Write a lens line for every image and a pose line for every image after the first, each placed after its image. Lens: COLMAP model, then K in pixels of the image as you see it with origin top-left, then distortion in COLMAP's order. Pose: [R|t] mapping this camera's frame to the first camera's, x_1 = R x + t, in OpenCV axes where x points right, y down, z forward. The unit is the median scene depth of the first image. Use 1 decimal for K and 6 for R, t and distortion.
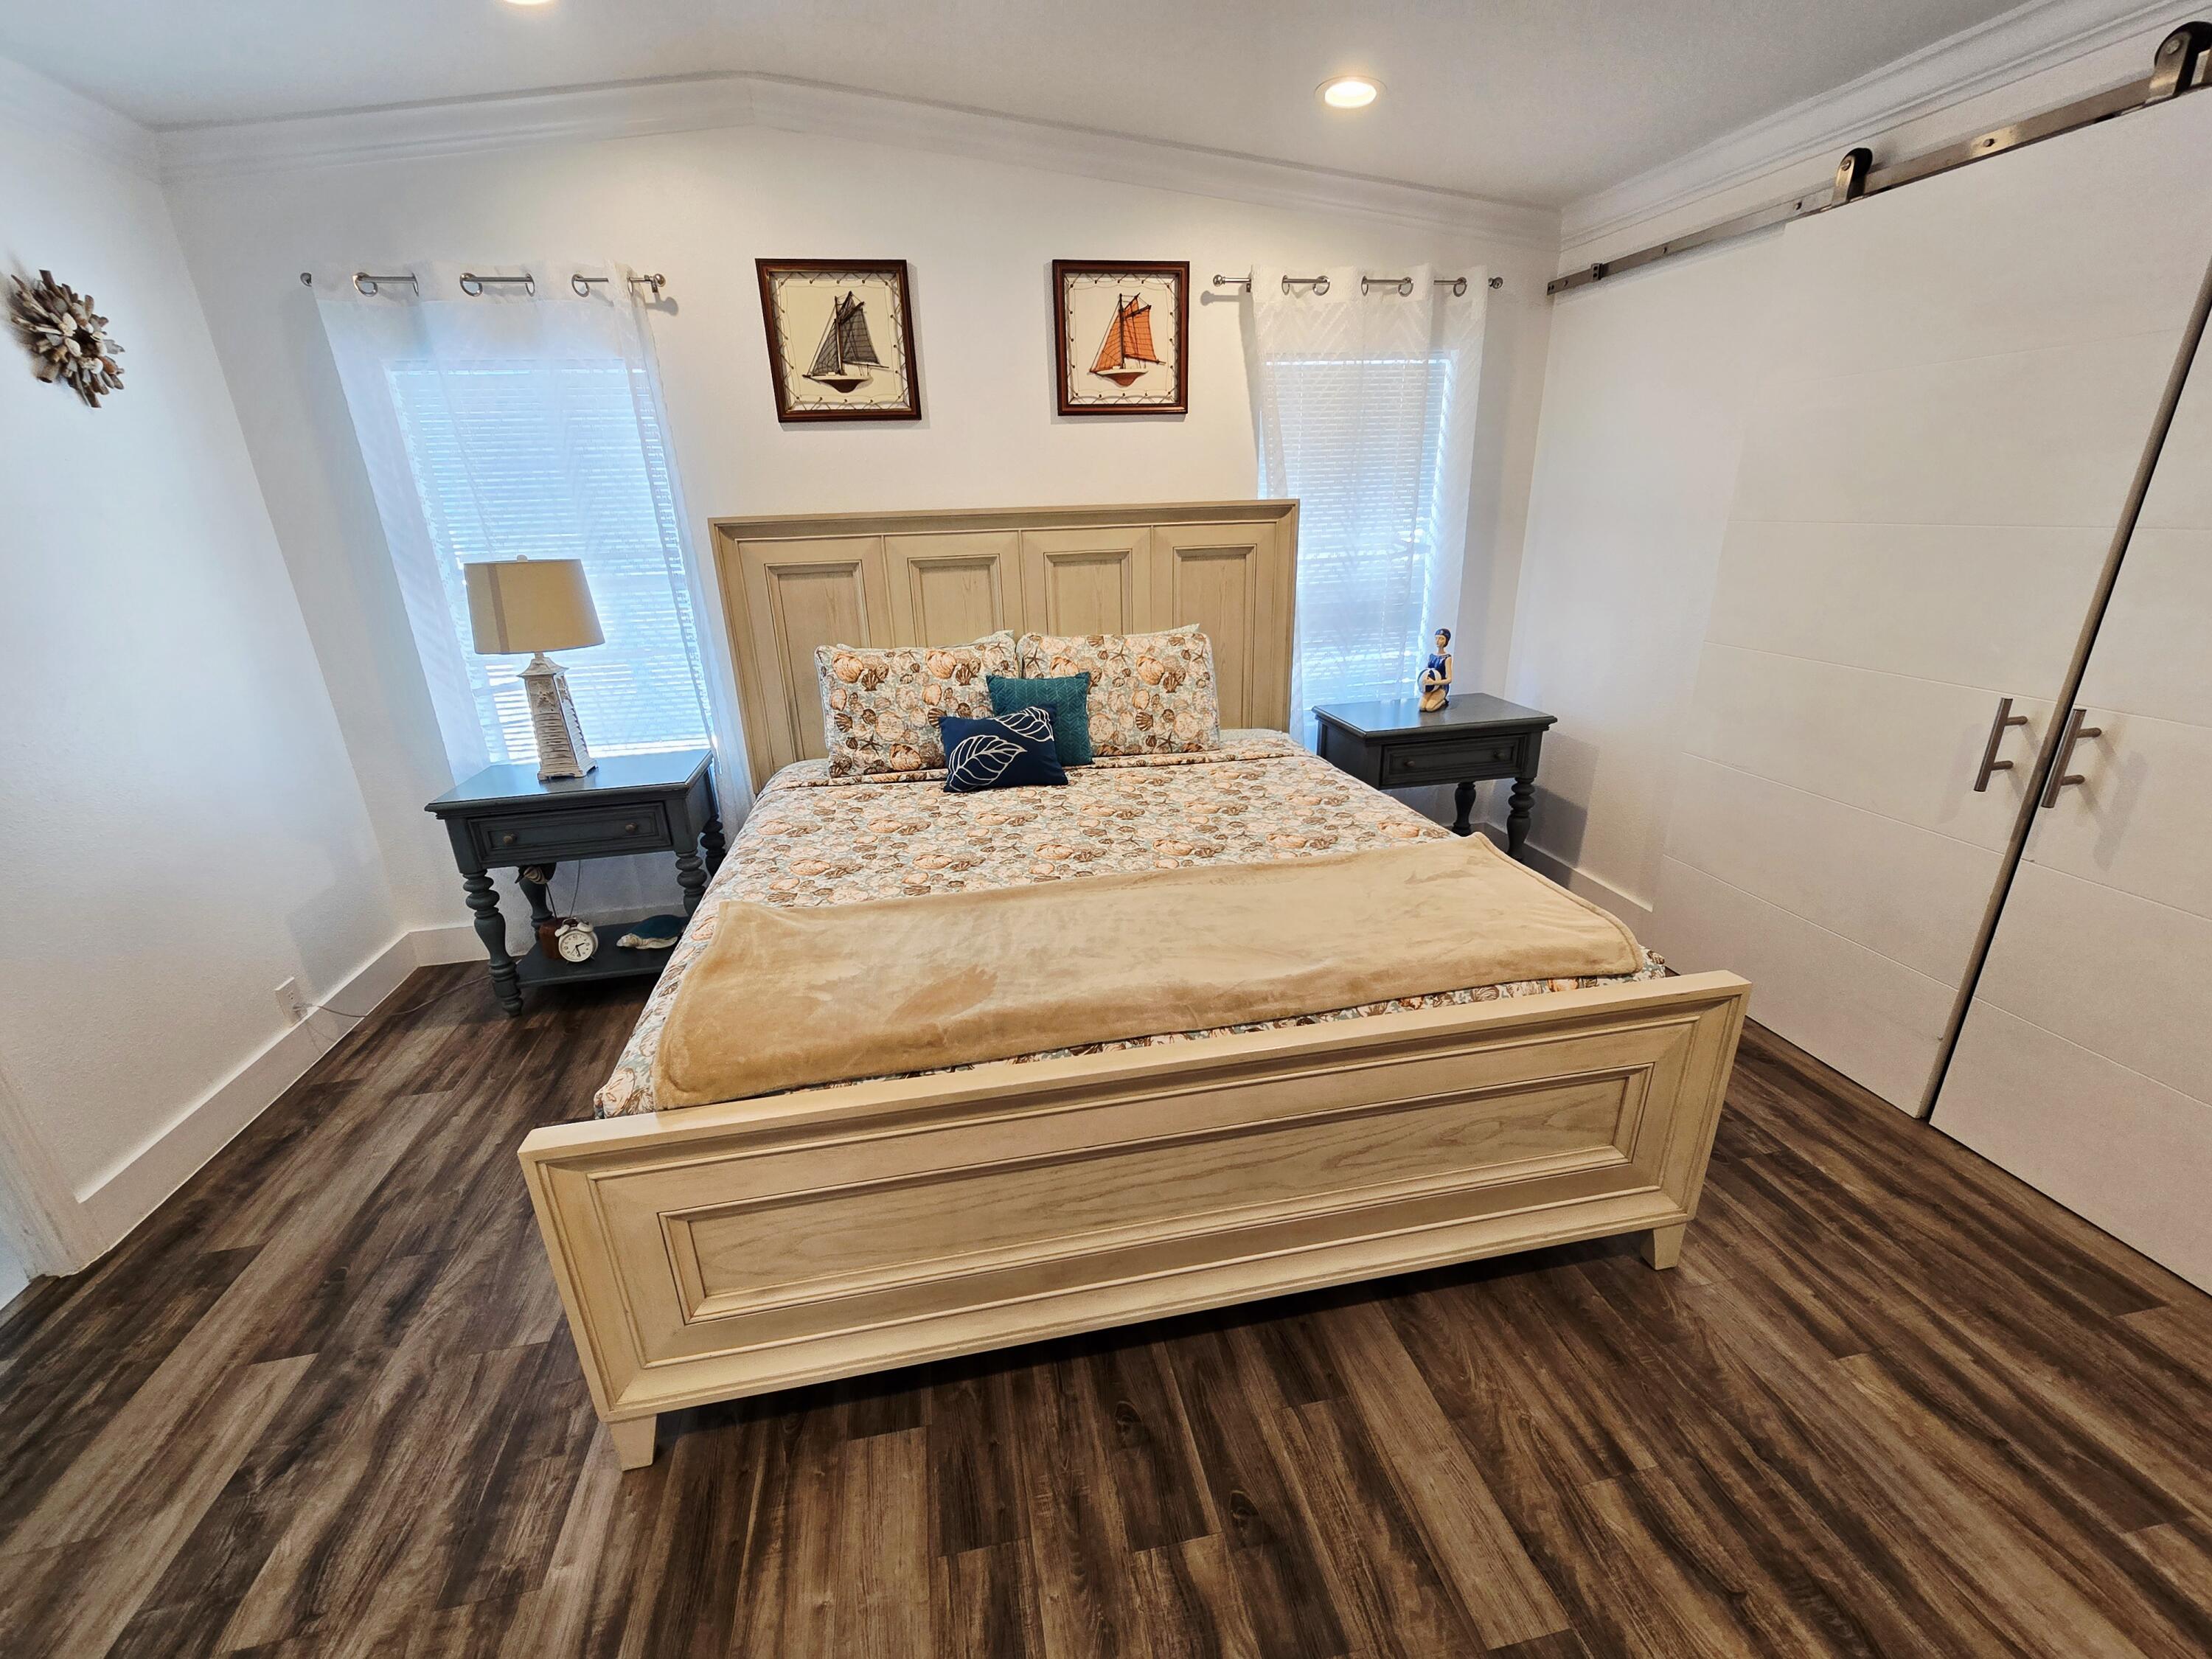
lens RADIAL K [[909.5, 0, 1093.9], [0, 909.5, 842.5], [0, 0, 1]] dist [-0.004522, 0.000845]
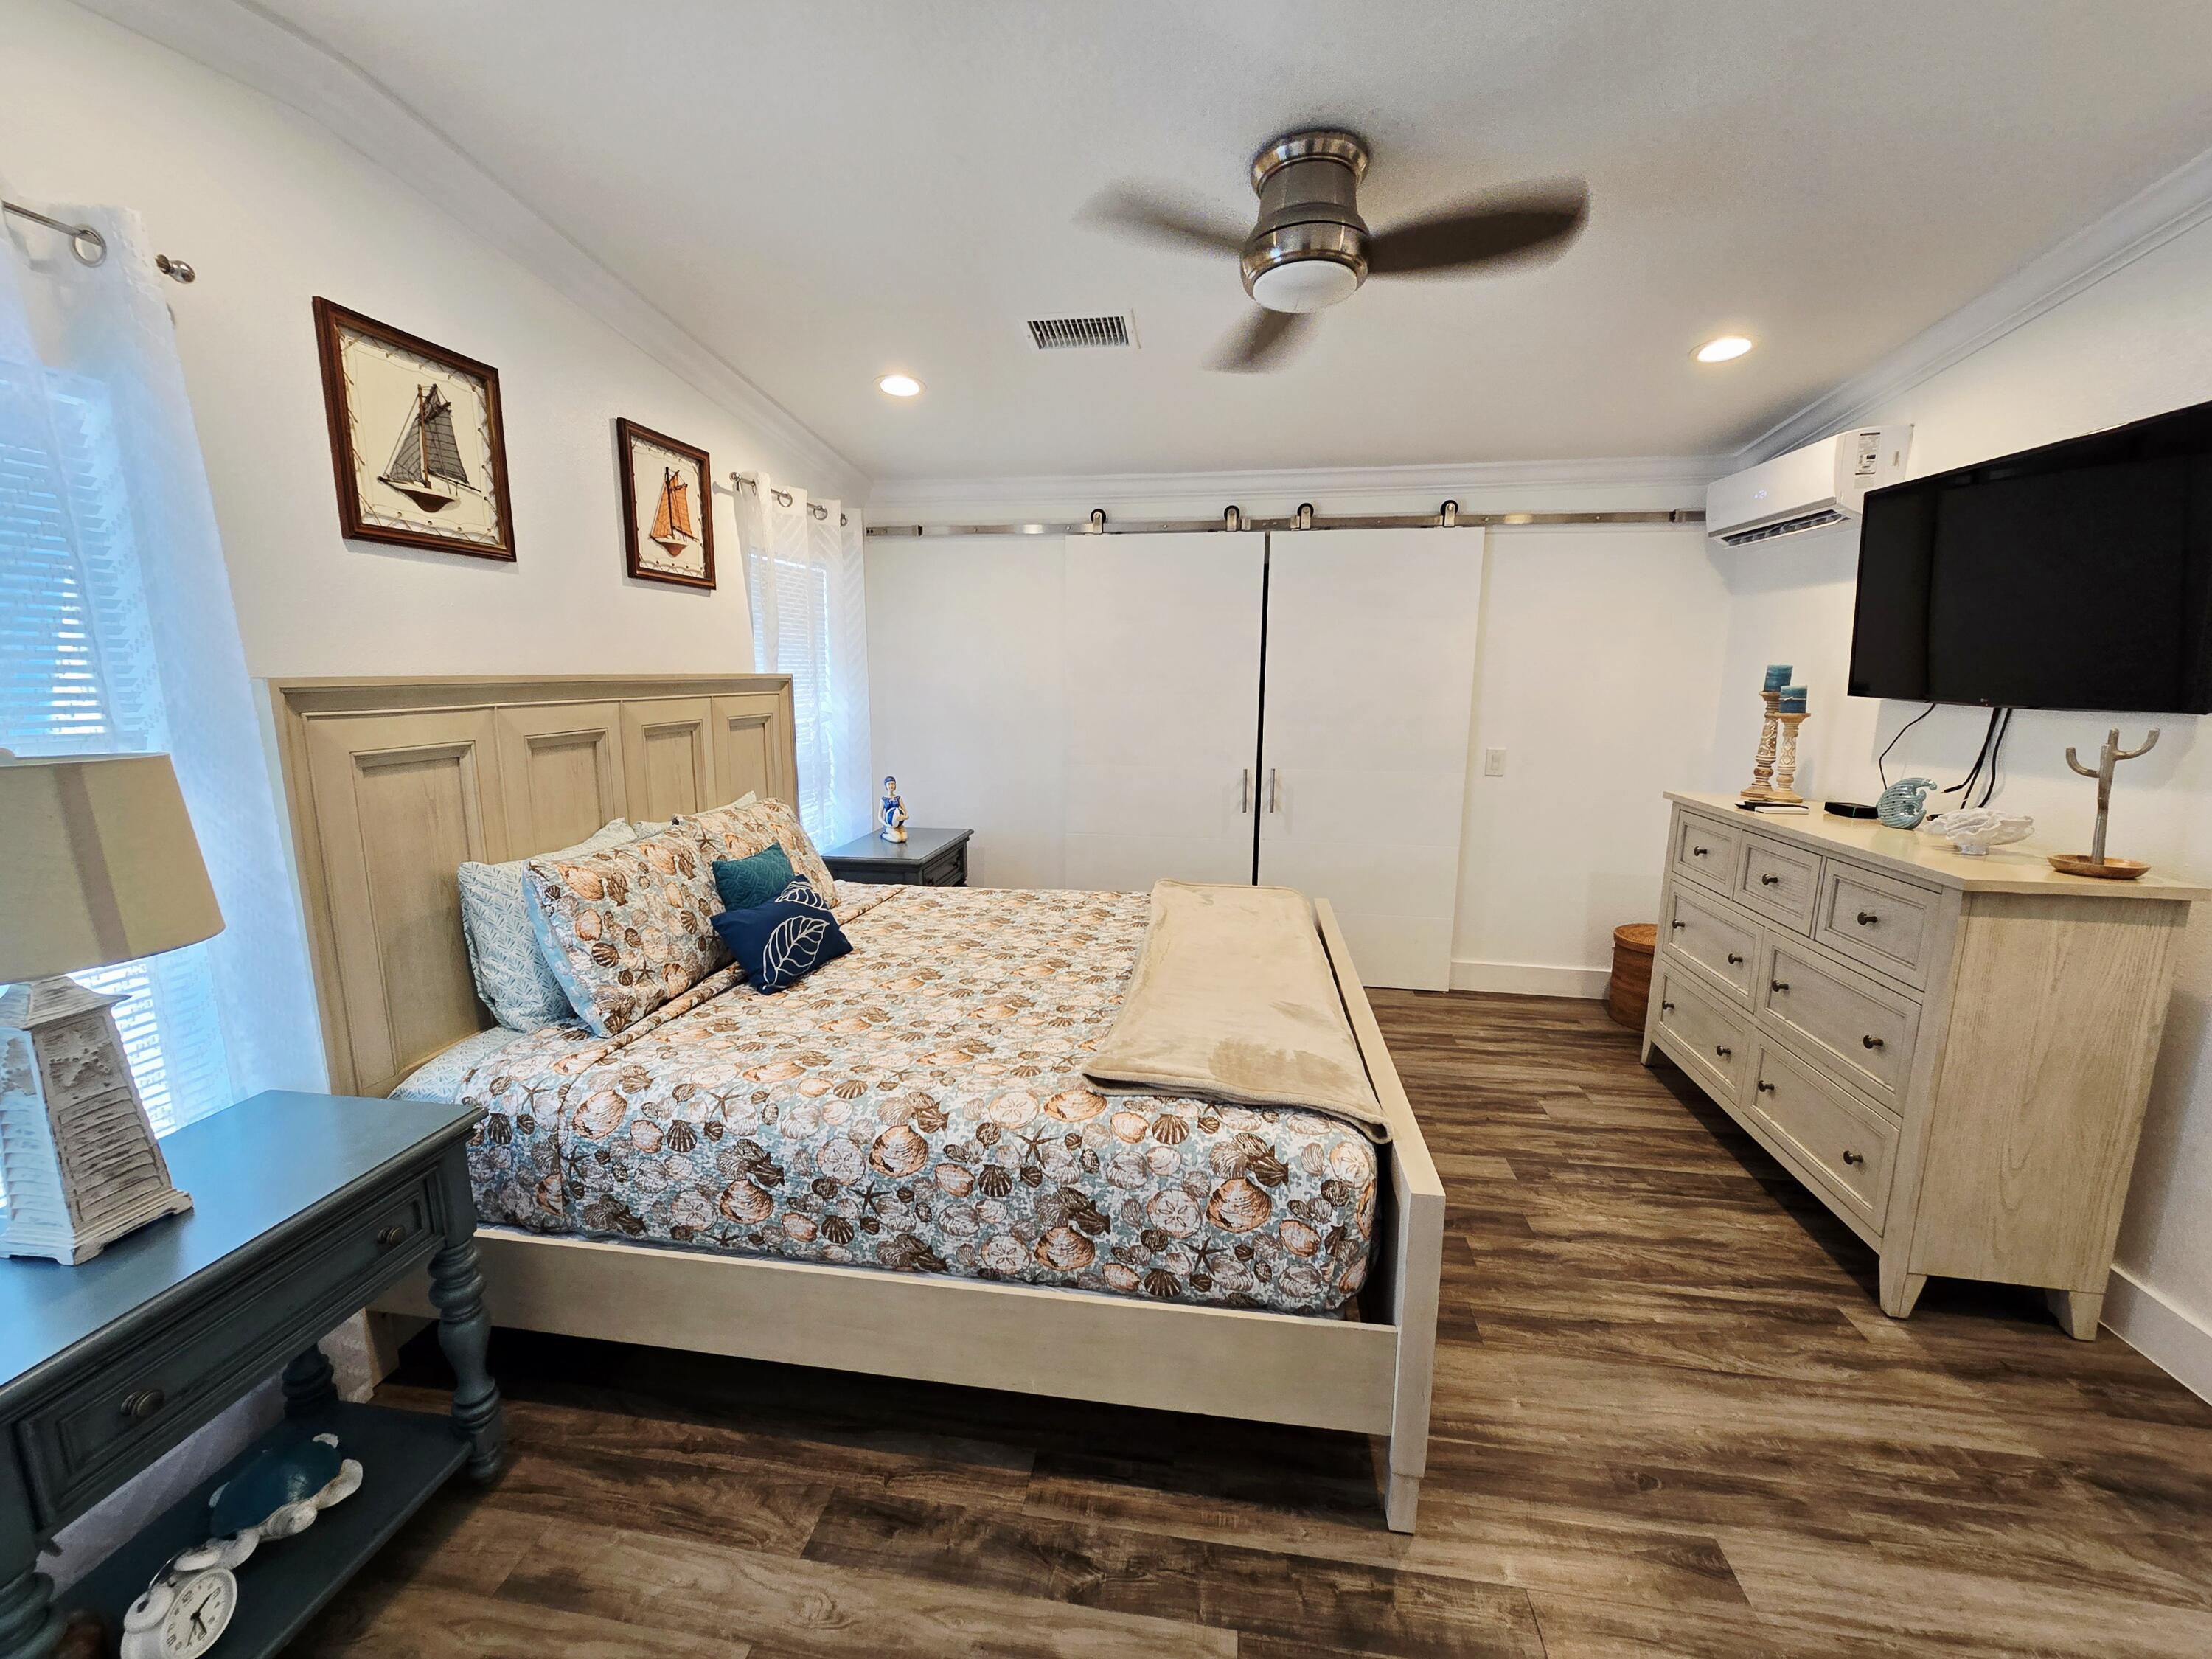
lens RADIAL K [[938.6, 0, 1069.8], [0, 938.6, 833.4], [0, 0, 1]] dist [-0.001600, 0.000296]
pose [[0.343967, -0.131787, 0.929687, -0.824218], [0.316977, 0.948278, 0.017146, -0.119260], [-0.883862, 0.288792, 0.367950, 0.377733]]
